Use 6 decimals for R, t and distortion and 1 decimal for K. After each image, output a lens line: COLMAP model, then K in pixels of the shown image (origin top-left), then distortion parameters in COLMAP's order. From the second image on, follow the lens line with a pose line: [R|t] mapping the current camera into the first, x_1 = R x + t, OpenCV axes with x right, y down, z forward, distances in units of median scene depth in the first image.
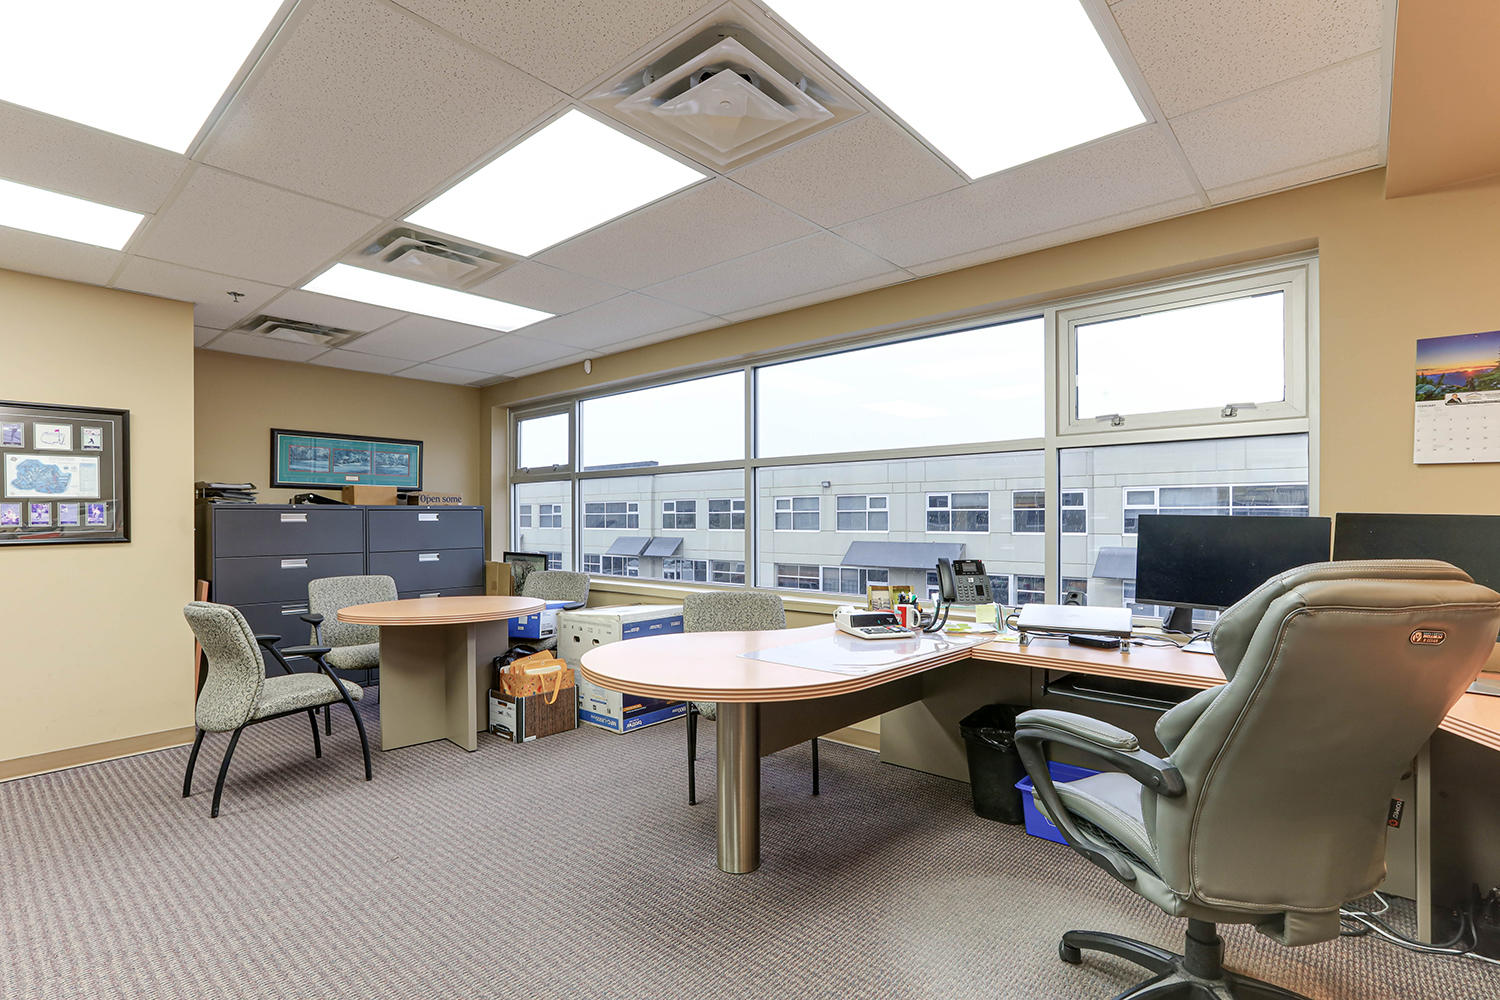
lens RADIAL K [[687.6, 0, 777.5], [0, 687.6, 514.1], [0, 0, 1]] dist [-0.026448, 0.014621]
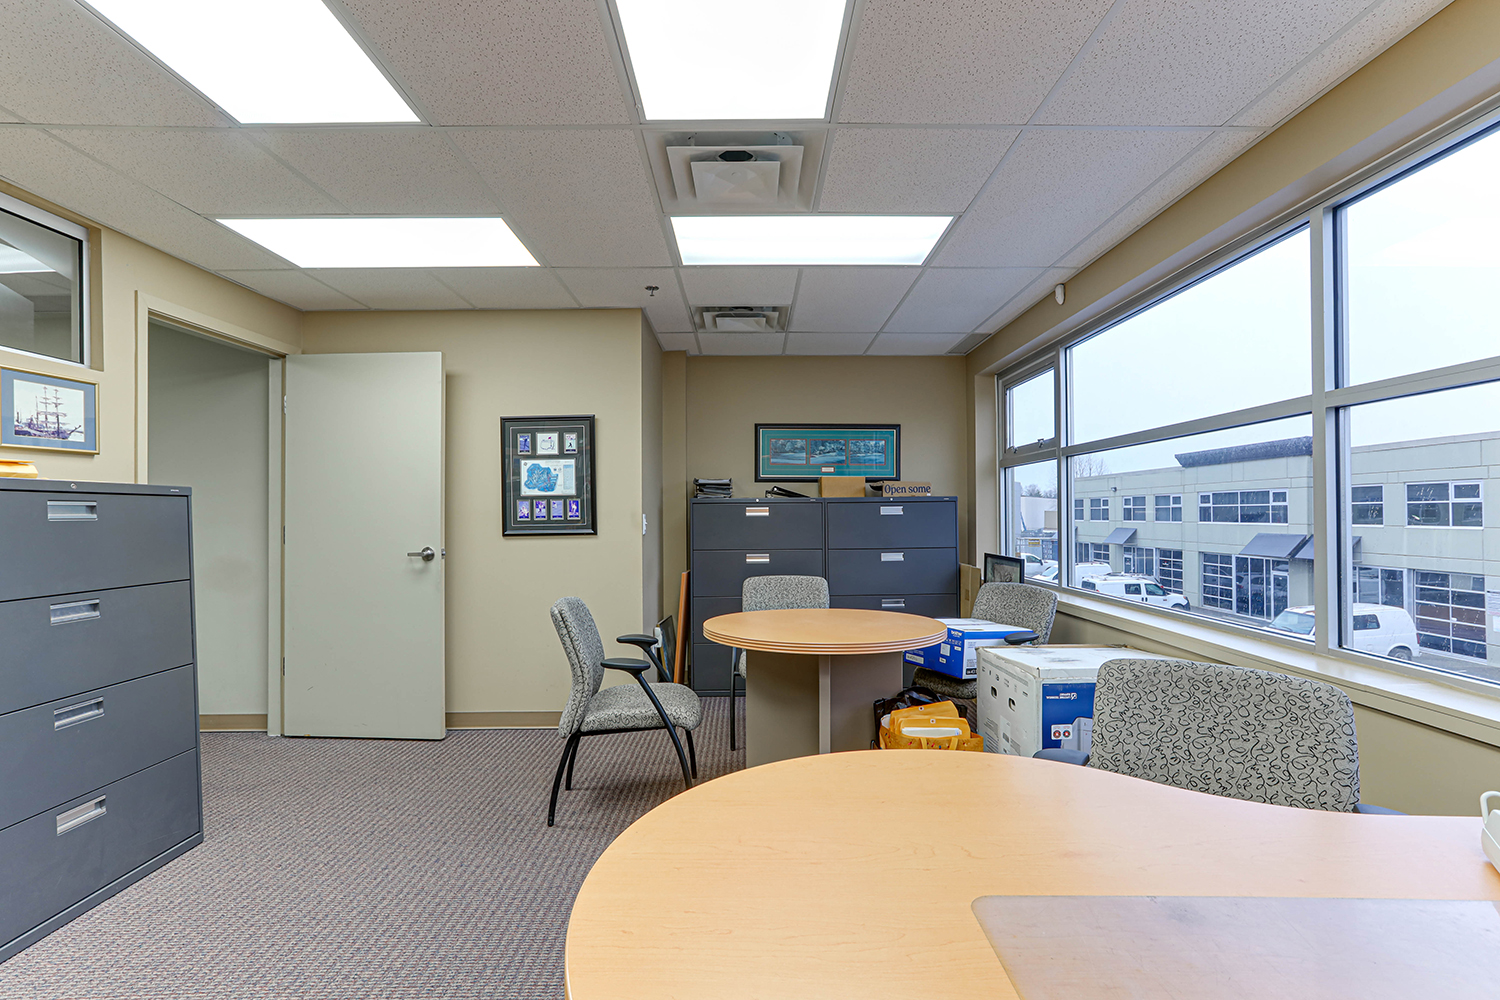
lens RADIAL K [[690.6, 0, 801.7], [0, 690.6, 503.9], [0, 0, 1]] dist [-0.027452, 0.015764]
pose [[0.662014, -0.010538, -0.749417, 0.082243], [0.007574, 0.999944, -0.007370, 0.001974], [0.749453, -0.000797, 0.662057, 0.391513]]
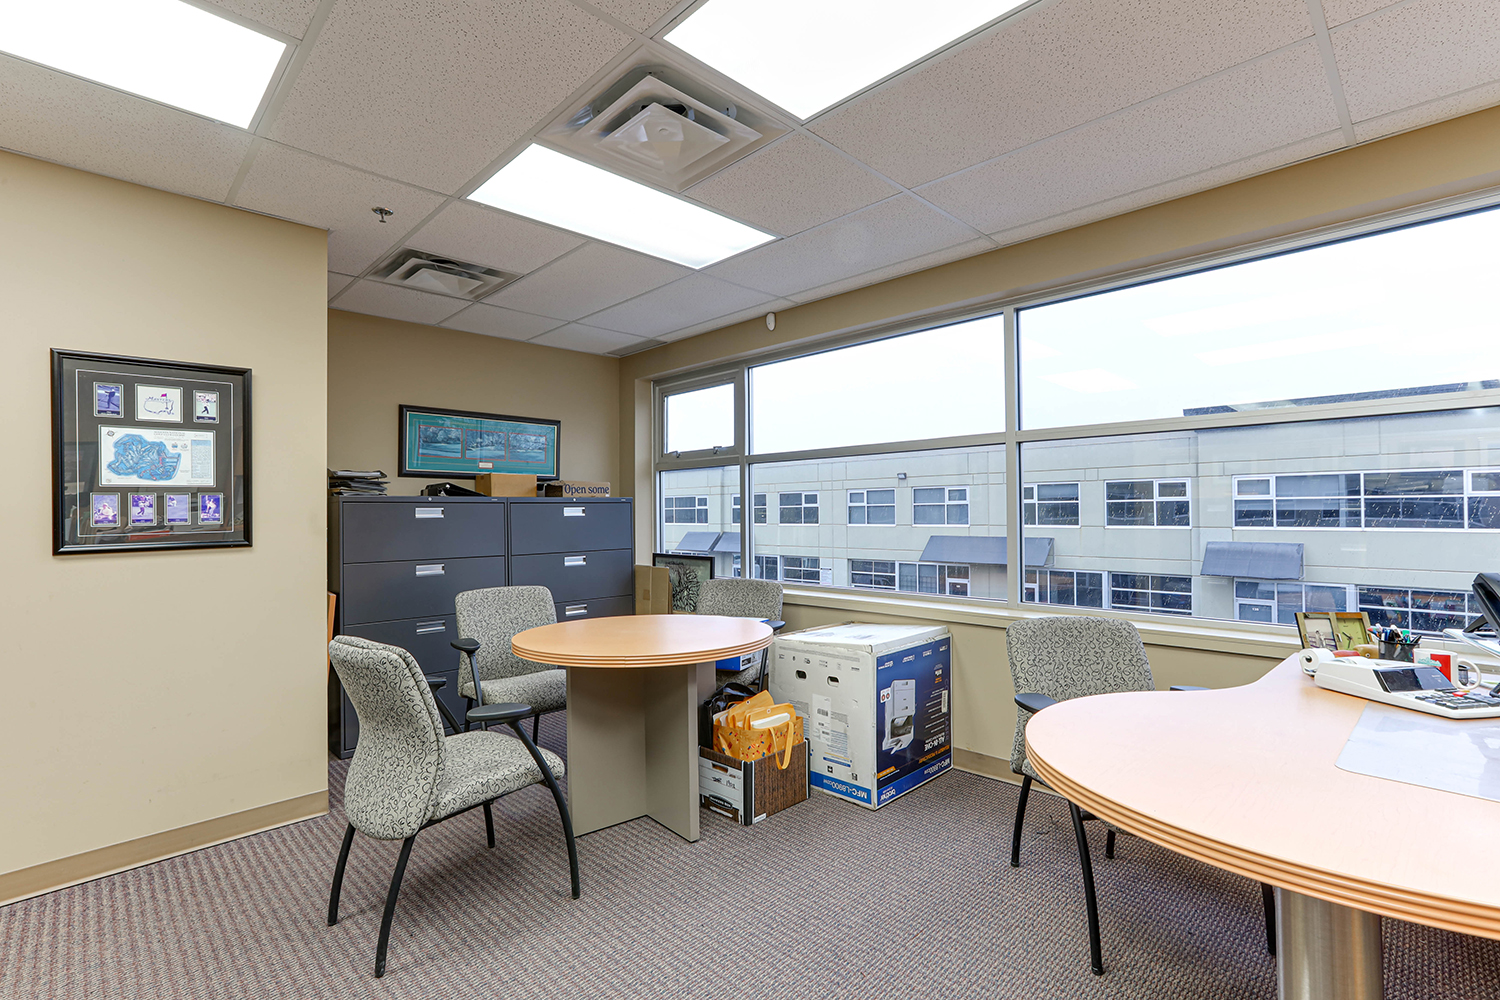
lens RADIAL K [[681.0, 0, 750.0], [0, 681.0, 500.0], [0, 0, 1]] dist [-0.042345, 0.026775]
pose [[0.995002, -0.006794, -0.099619, -0.257906], [0.005556, 0.999904, -0.012696, 0.002371], [0.099696, 0.012079, 0.994945, 0.248089]]
